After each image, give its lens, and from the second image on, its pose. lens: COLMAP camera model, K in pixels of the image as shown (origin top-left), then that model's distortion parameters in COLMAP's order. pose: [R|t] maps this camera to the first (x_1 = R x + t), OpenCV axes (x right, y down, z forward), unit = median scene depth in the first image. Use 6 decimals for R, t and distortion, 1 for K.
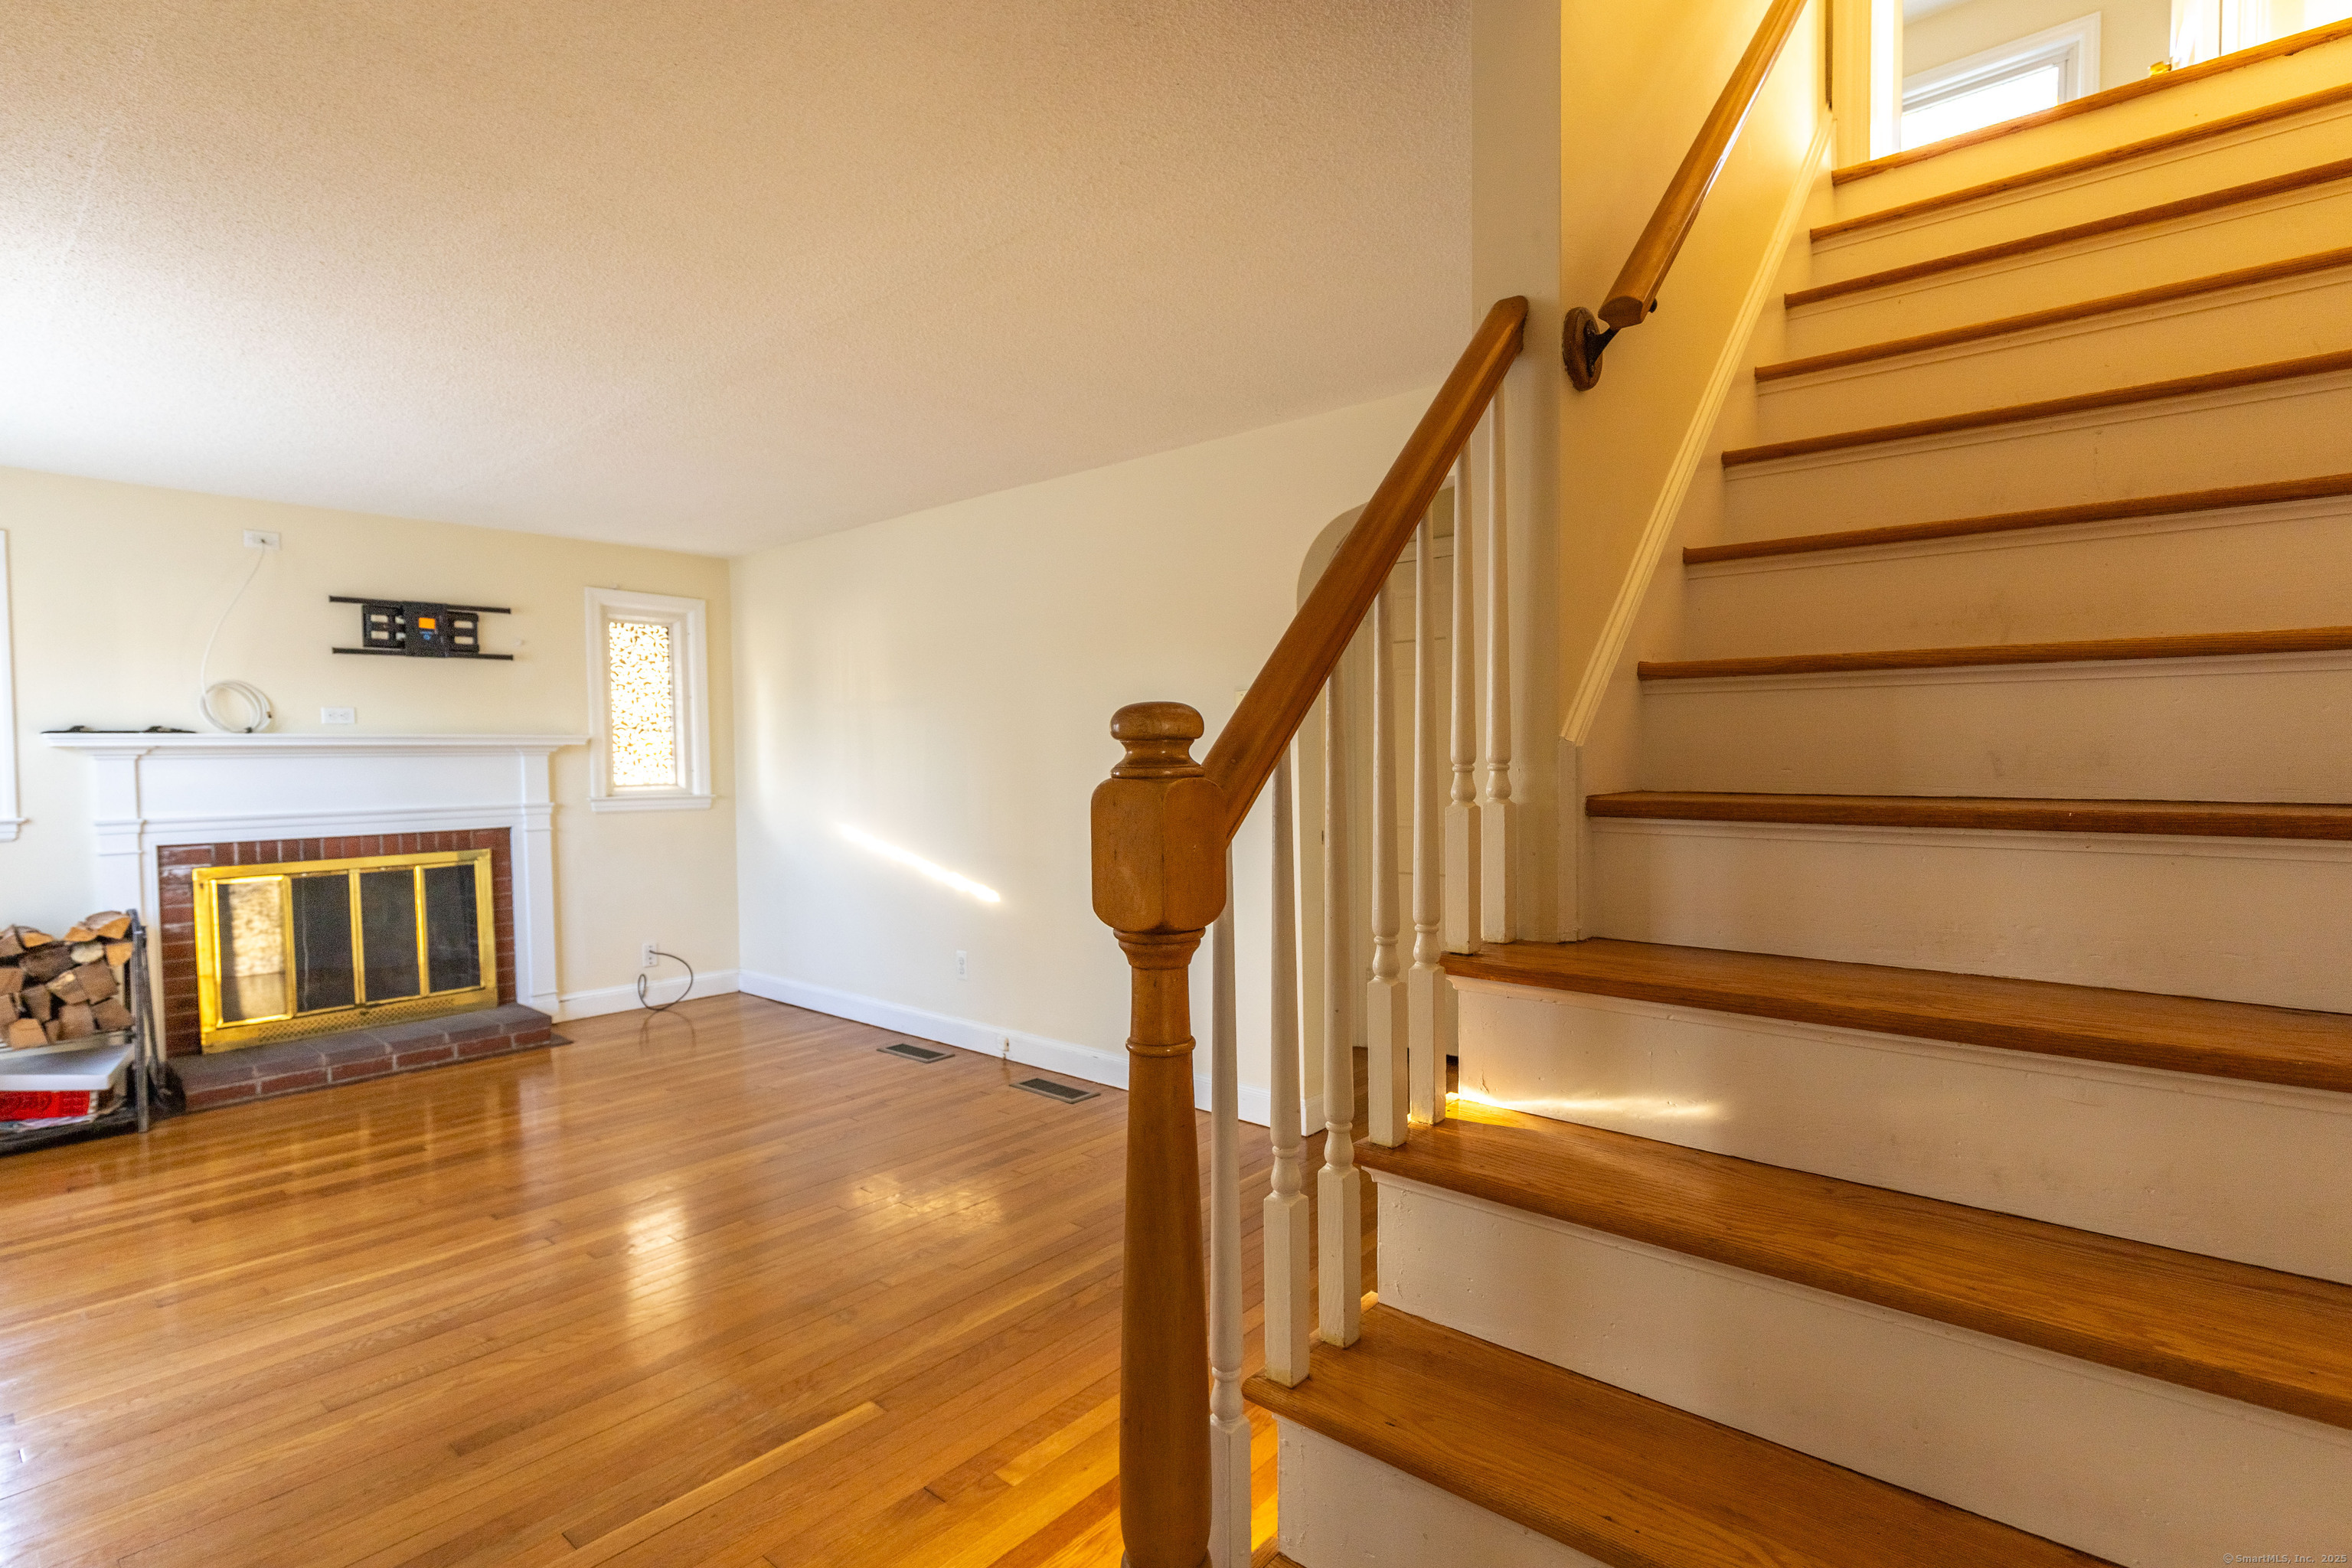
lens RADIAL K [[1119.4, 0, 1181.3], [0, 1119.4, 783.2], [0, 0, 1]] dist [-0.000895, -0.000433]
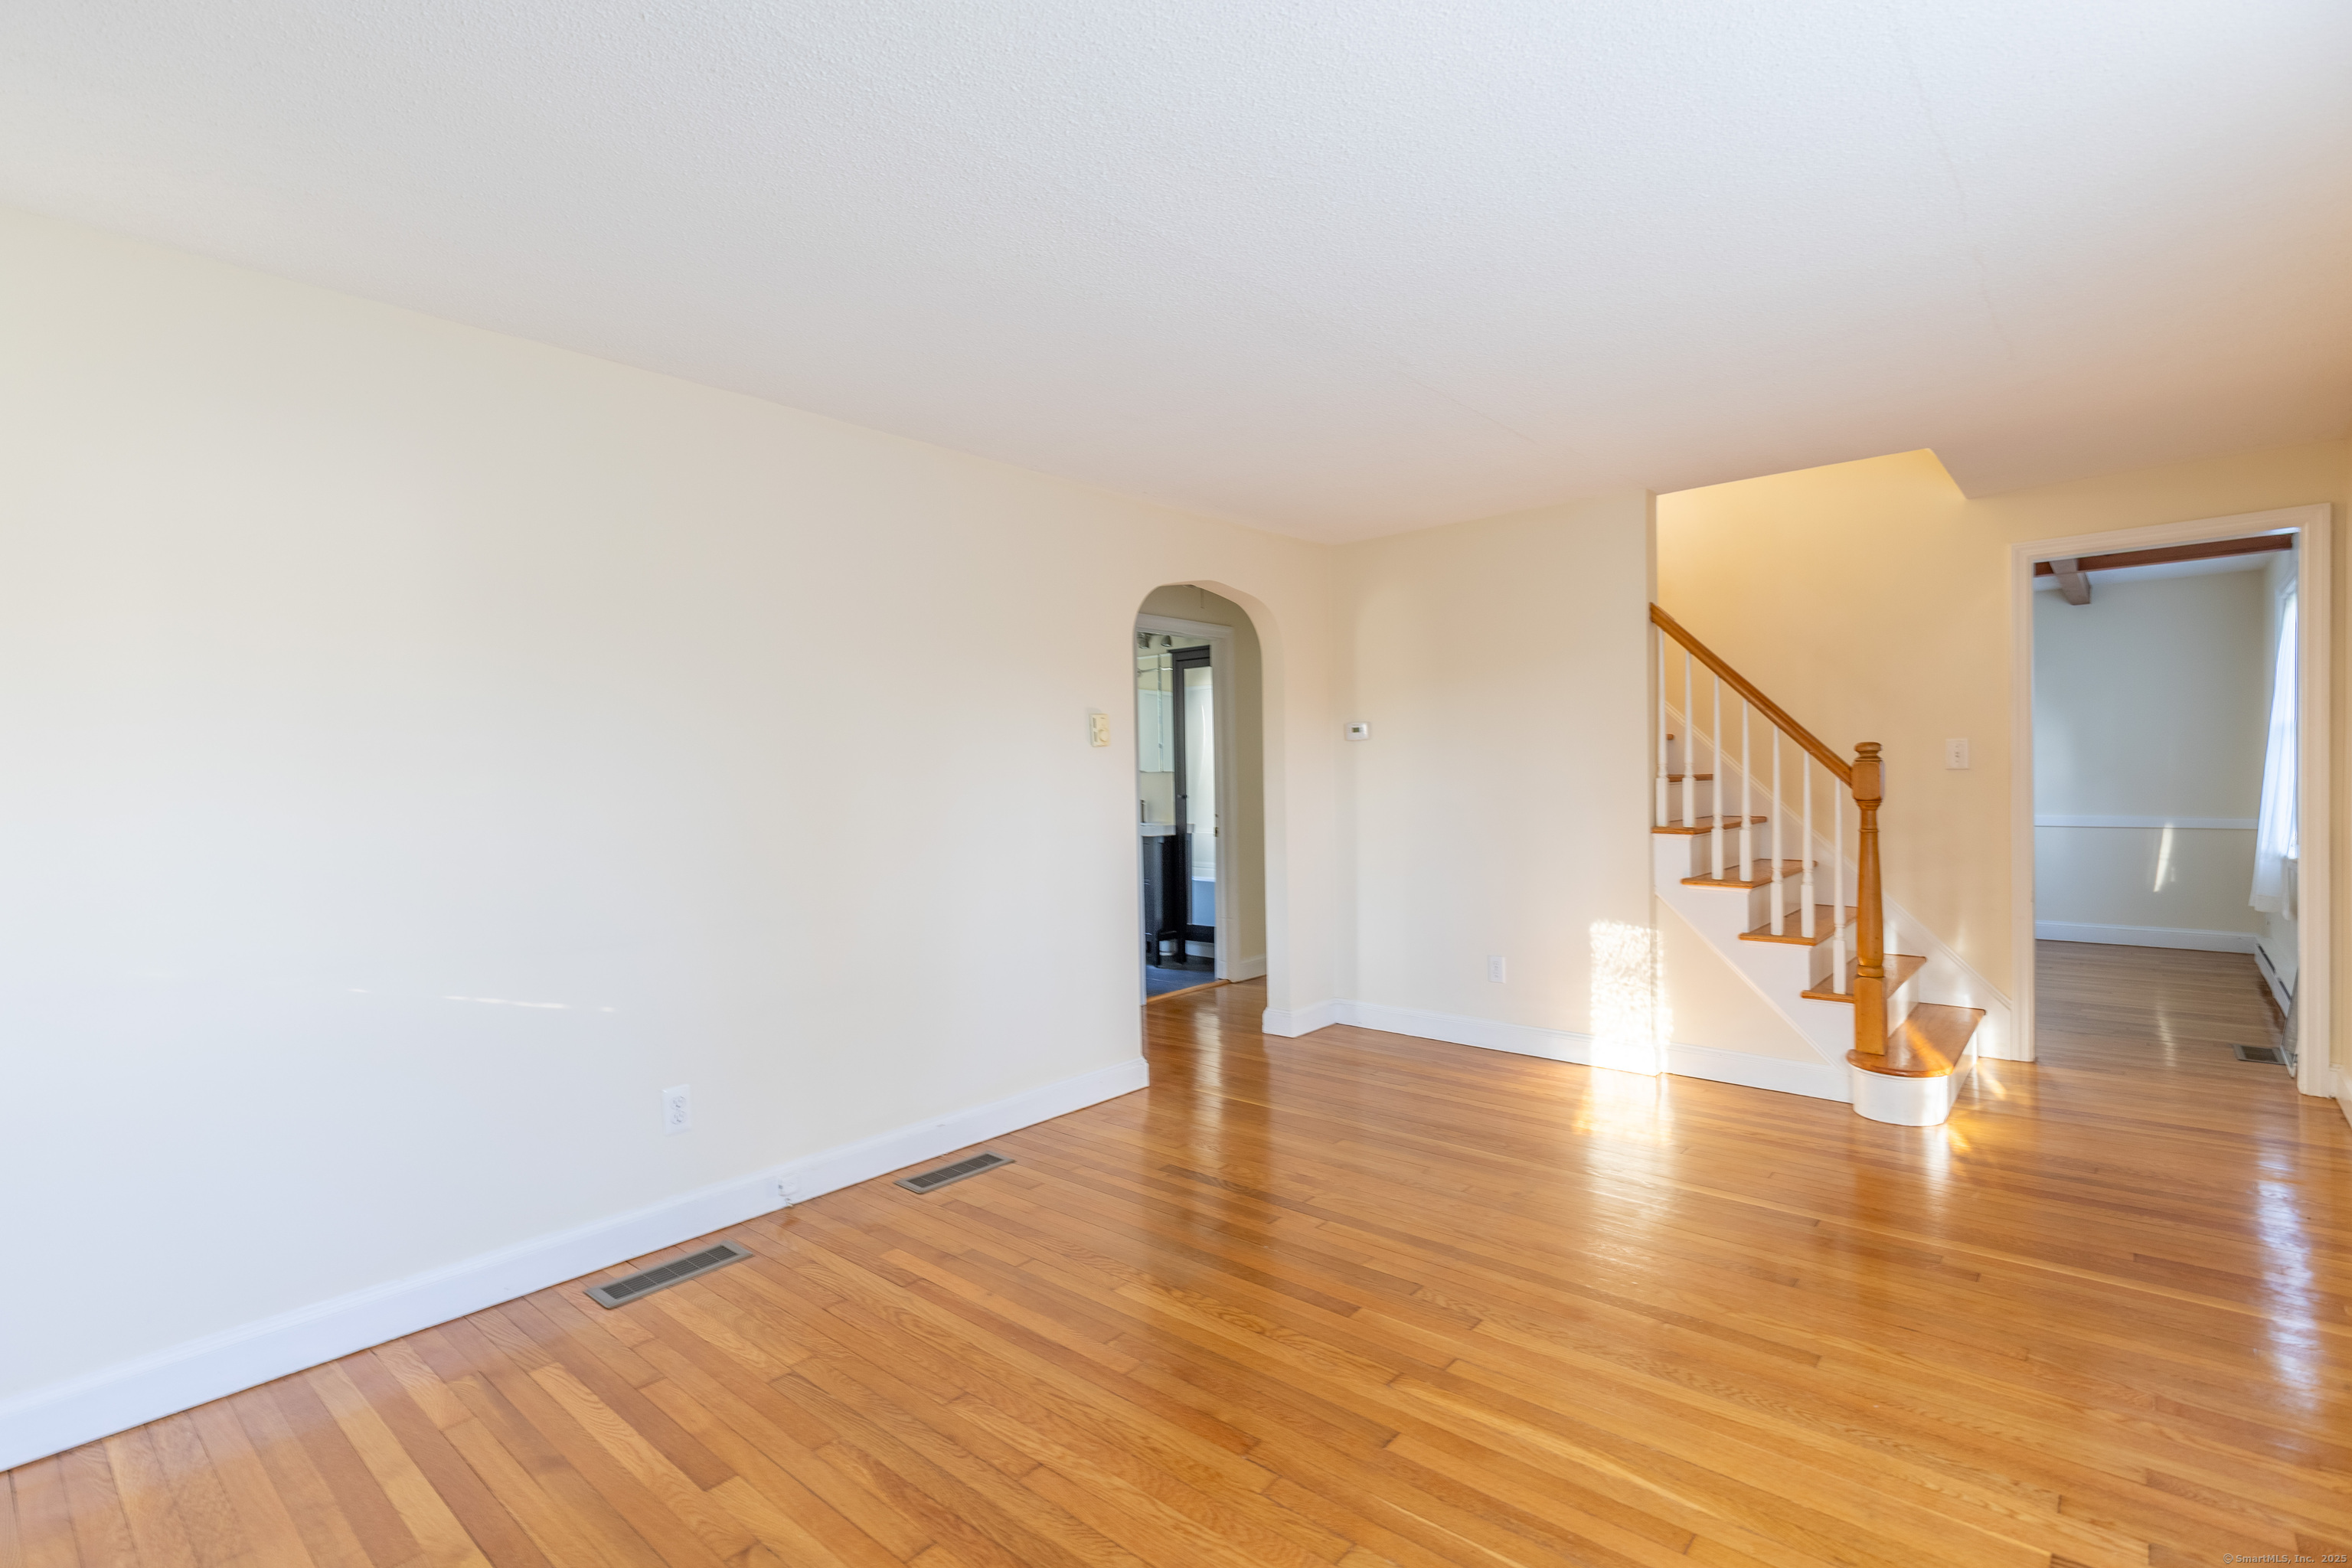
lens RADIAL K [[1083.7, 0, 1197.2], [0, 1083.7, 785.8], [0, 0, 1]] dist [0.009525, -0.000945]
pose [[0.016475, -0.001779, 0.999863, -1.282173], [0.046565, 0.998915, 0.001010, -0.011498], [-0.998779, 0.046542, 0.016540, 1.097015]]
